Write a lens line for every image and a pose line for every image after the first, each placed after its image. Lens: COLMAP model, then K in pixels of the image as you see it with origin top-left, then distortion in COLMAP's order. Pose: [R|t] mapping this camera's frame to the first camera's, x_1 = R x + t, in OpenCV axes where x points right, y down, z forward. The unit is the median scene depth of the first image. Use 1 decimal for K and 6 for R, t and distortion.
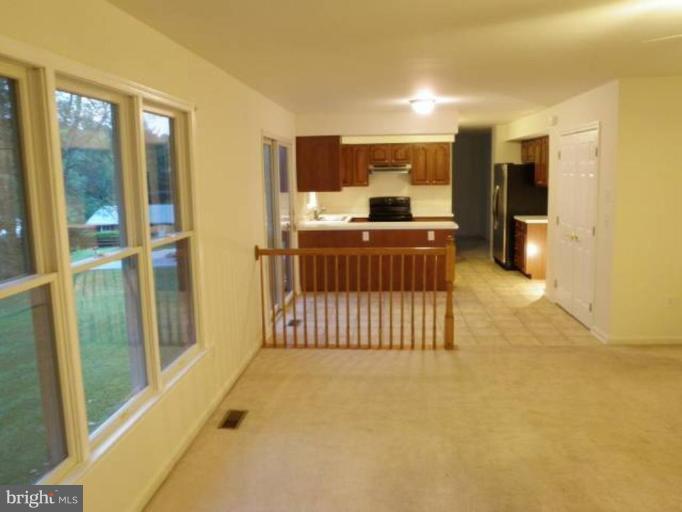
lens RADIAL K [[545.4, 0, 343.4], [0, 545.4, 254.8], [0, 0, 1]] dist [-0.086935, 0.037725]
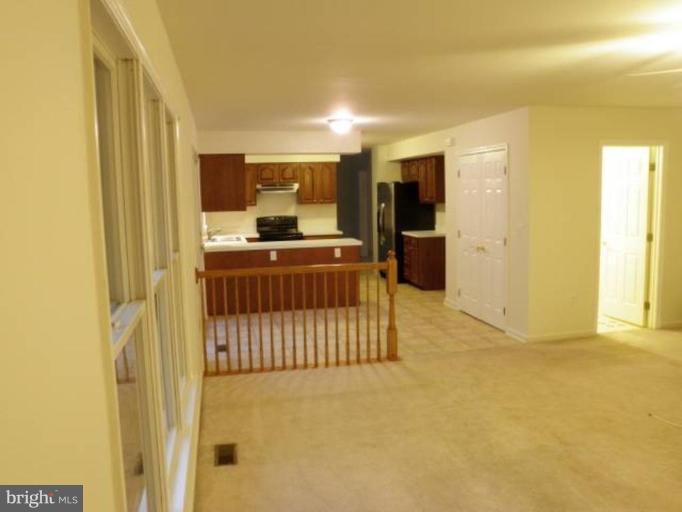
lens RADIAL K [[545.4, 0, 338.7], [0, 545.4, 254.1], [0, 0, 1]] dist [-0.086935, 0.037725]
pose [[0.956891, -0.036611, 0.288129, -0.152901], [0.048006, 0.998316, -0.032580, 0.001016], [-0.286451, 0.045007, 0.957037, 0.026635]]
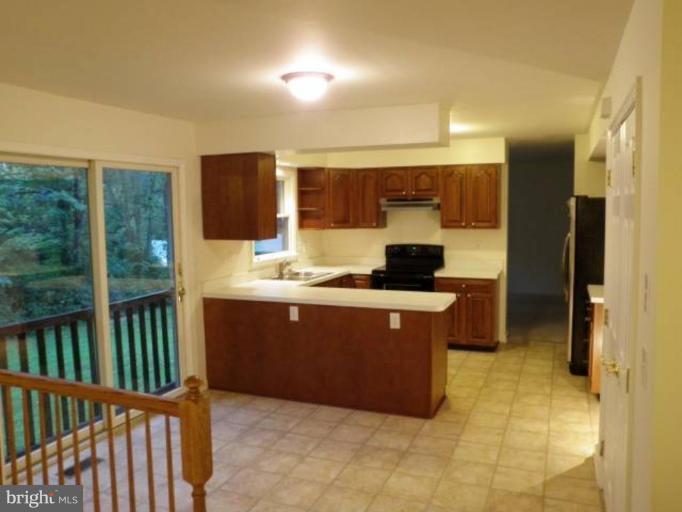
lens RADIAL K [[545.4, 0, 339.2], [0, 545.4, 257.1], [0, 0, 1]] dist [-0.086935, 0.037725]
pose [[0.949551, 0.035889, -0.311553, 0.333893], [-0.051810, 0.997732, -0.042974, -0.087879], [0.309304, 0.056947, 0.949256, 0.502764]]
